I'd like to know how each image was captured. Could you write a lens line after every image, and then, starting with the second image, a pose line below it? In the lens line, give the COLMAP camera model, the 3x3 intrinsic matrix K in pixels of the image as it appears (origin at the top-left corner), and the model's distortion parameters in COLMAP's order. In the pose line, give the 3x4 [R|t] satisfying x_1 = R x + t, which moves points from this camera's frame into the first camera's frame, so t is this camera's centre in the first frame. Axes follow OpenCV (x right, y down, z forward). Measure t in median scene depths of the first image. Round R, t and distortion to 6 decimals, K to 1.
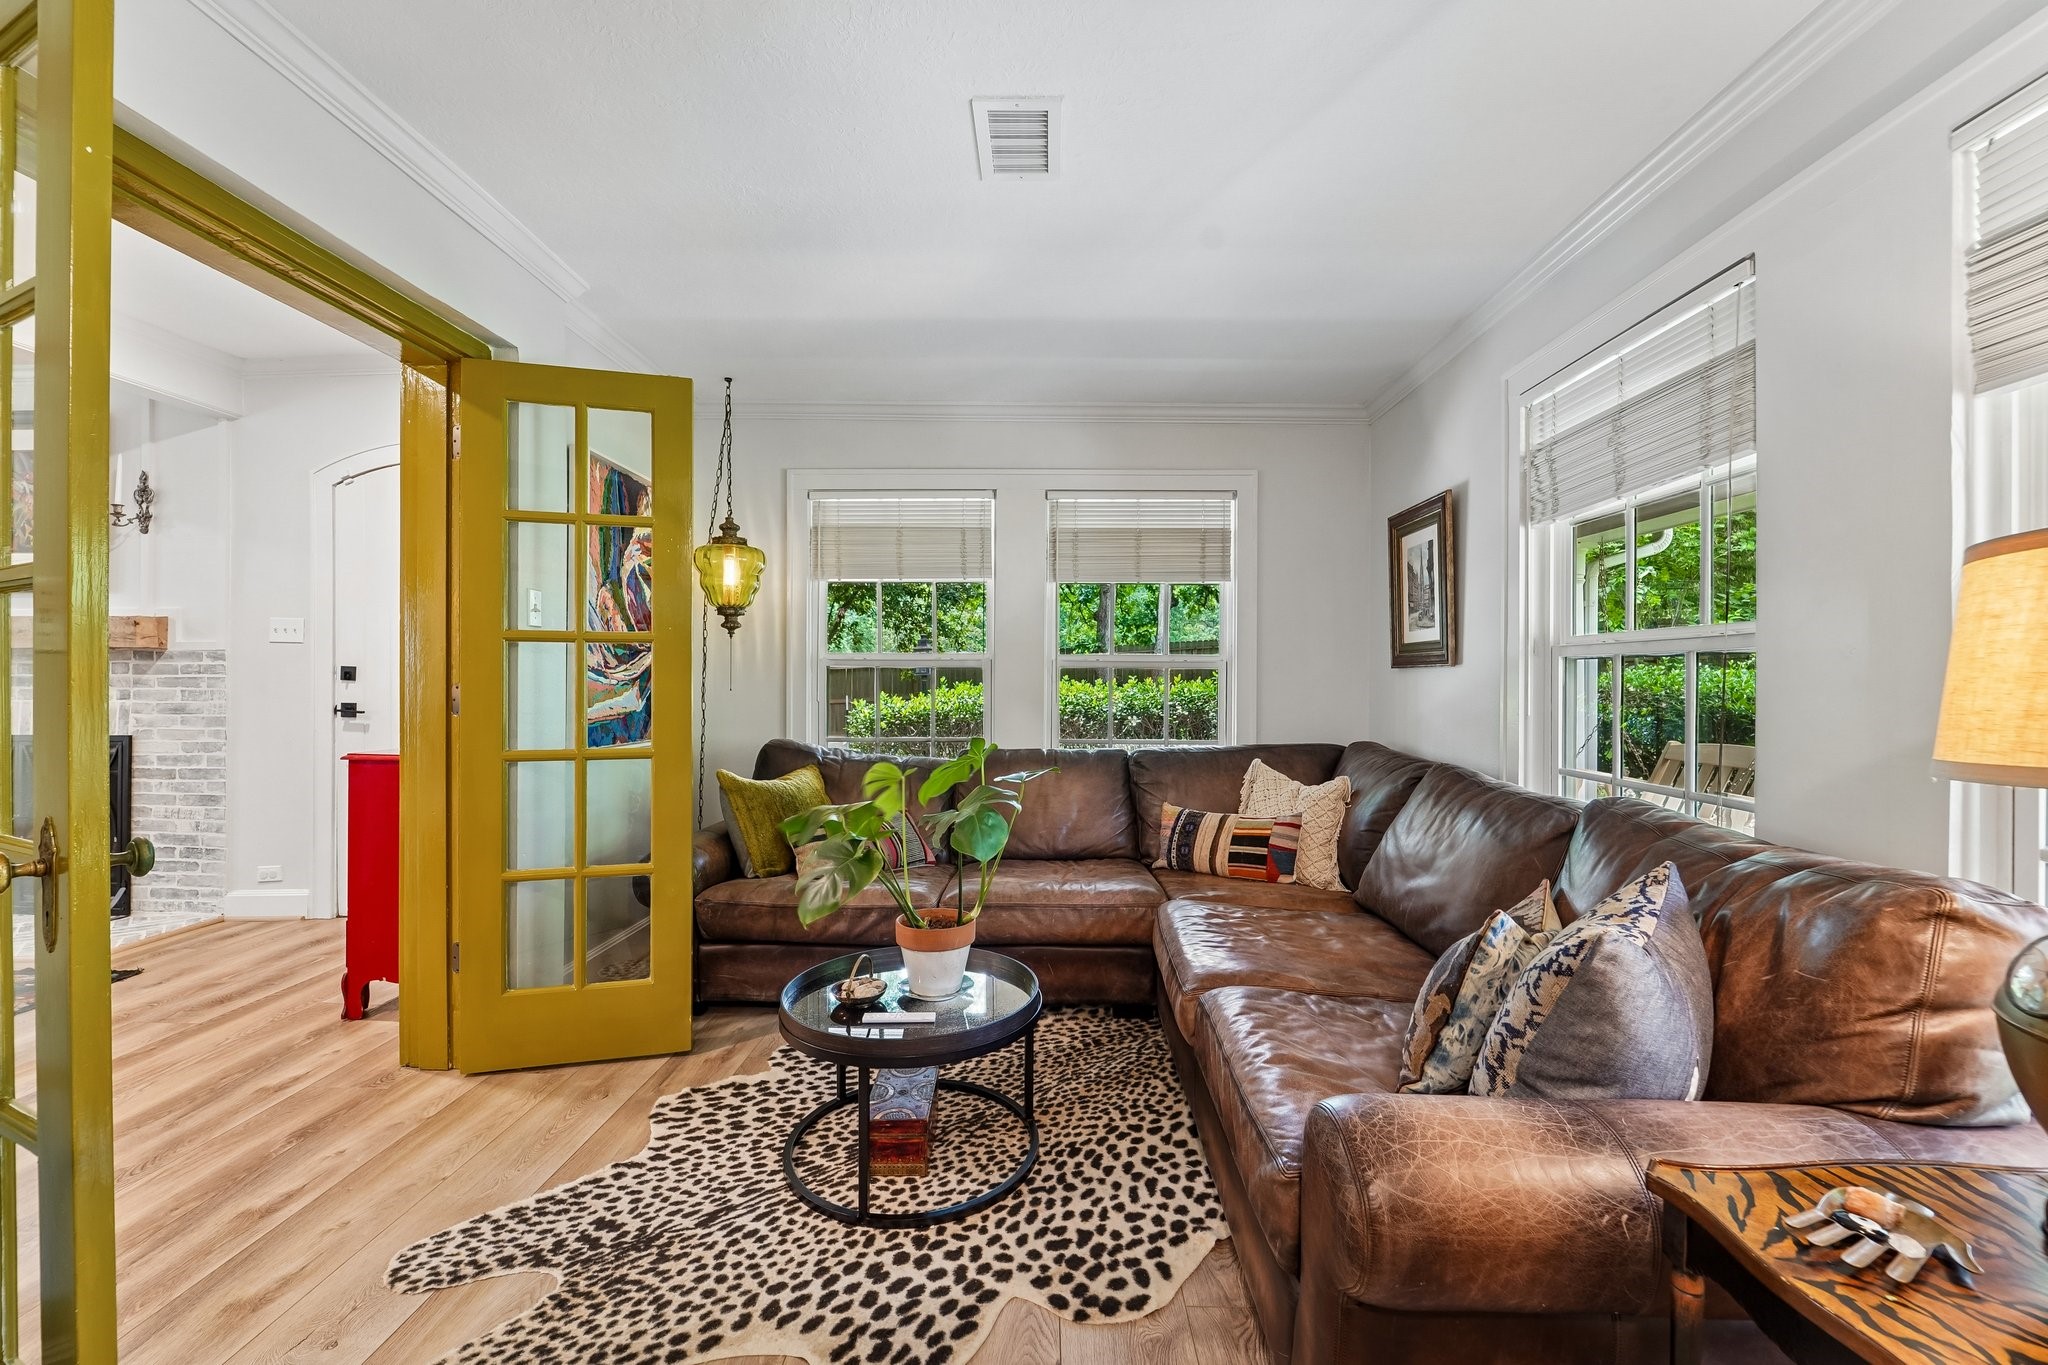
lens RADIAL K [[838.2, 0, 1026.3], [0, 838.2, 682.3], [0, 0, 1]] dist [-0.000908, -0.005690]
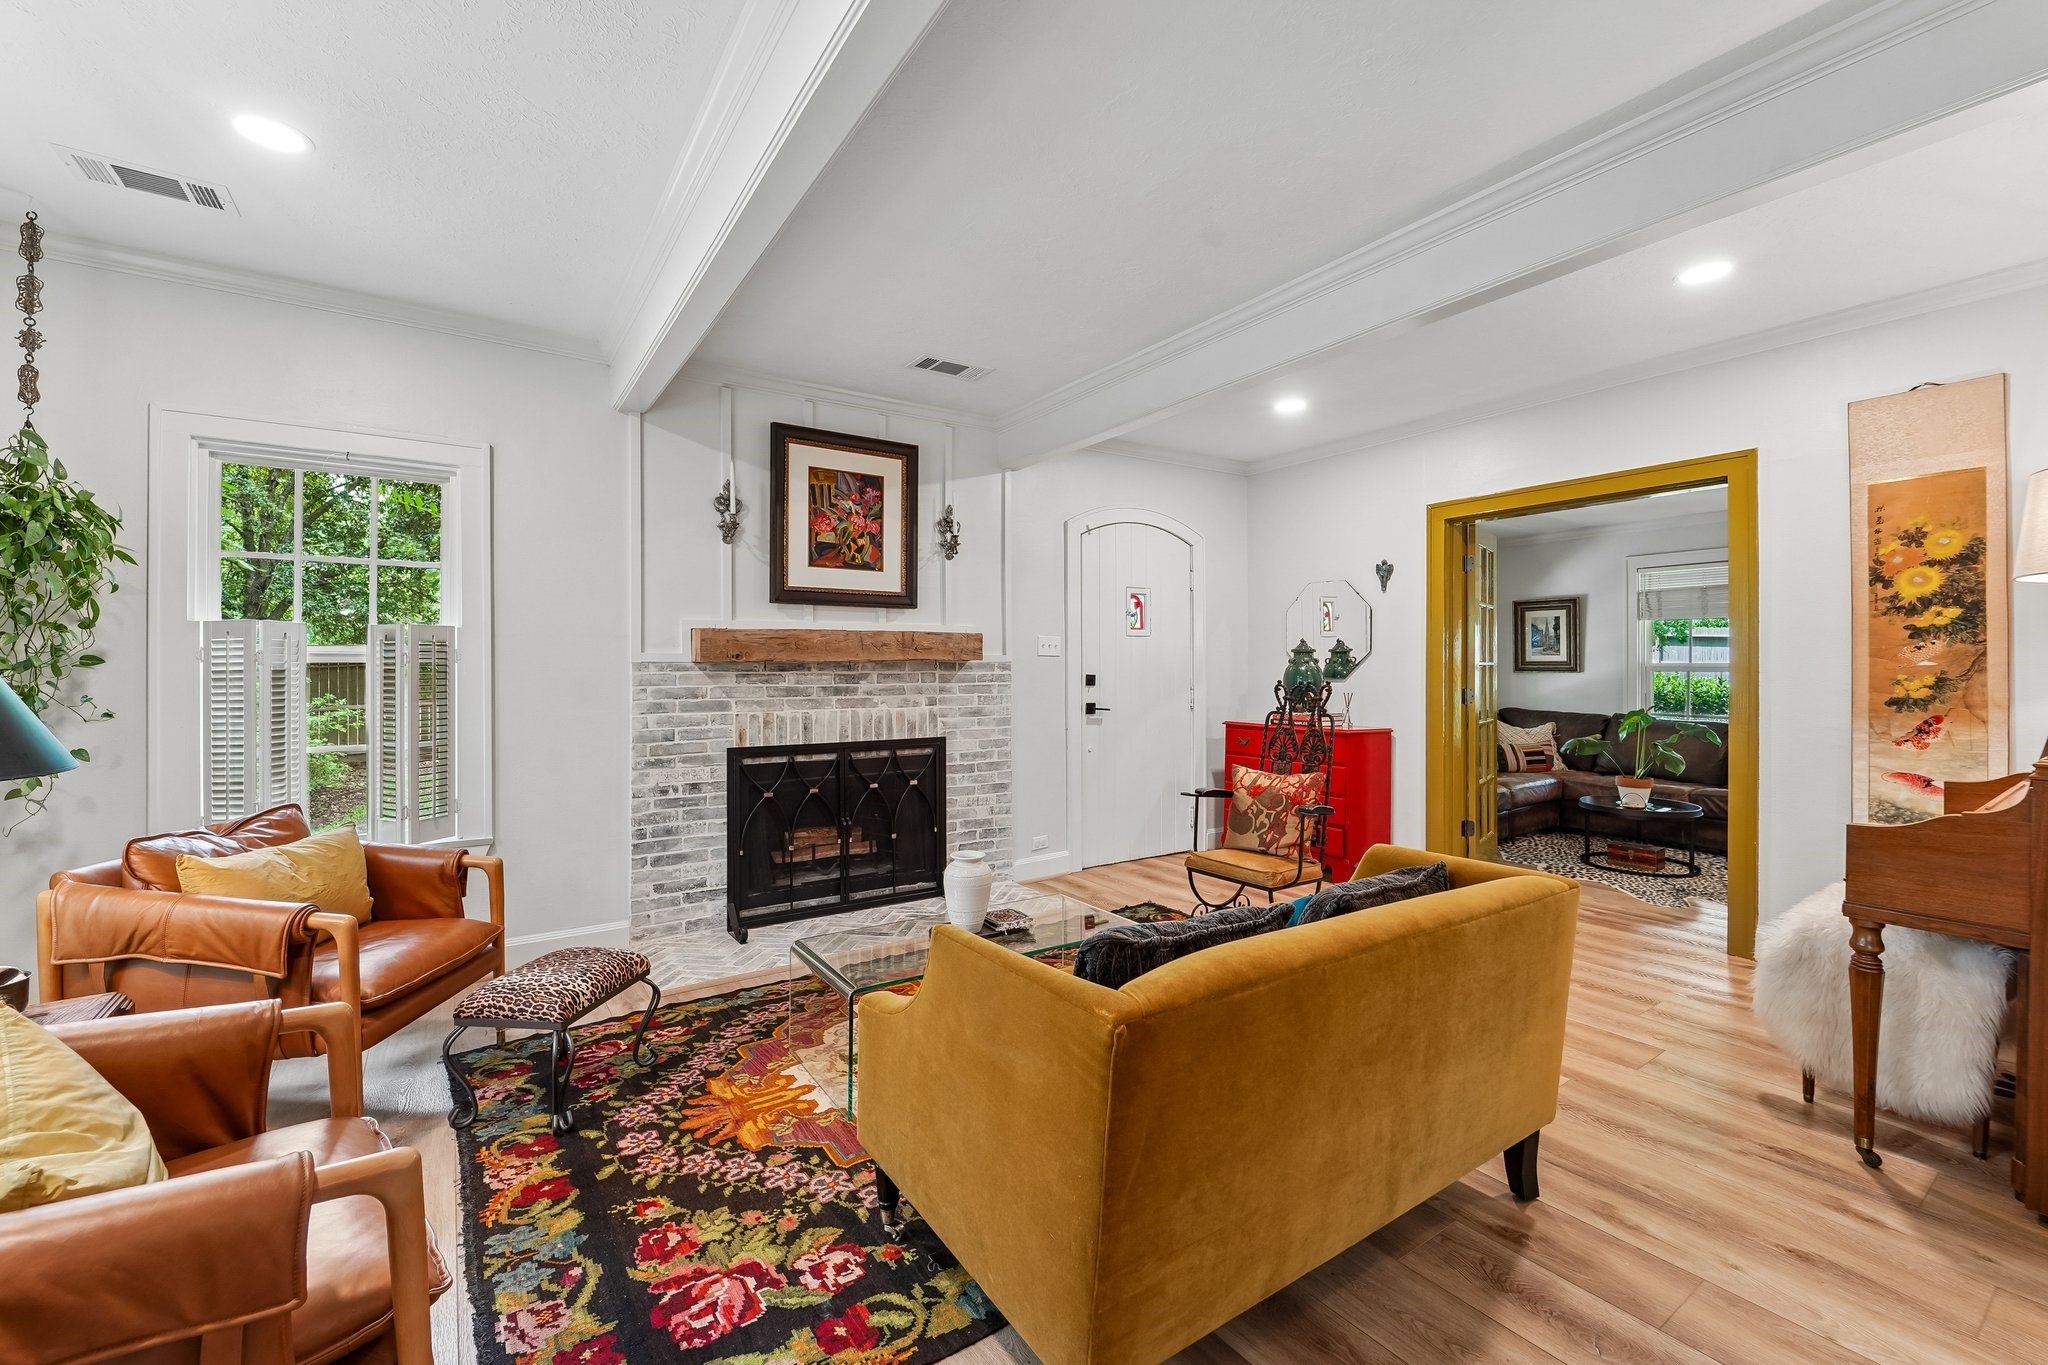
lens RADIAL K [[838.2, 0, 1026.9], [0, 838.2, 671.4], [0, 0, 1]] dist [-0.000908, -0.005690]
pose [[0.814852, -0.004703, 0.579650, -1.645307], [0.004669, 0.999988, 0.001550, -0.026716], [-0.579651, 0.001444, 0.814864, -0.002497]]
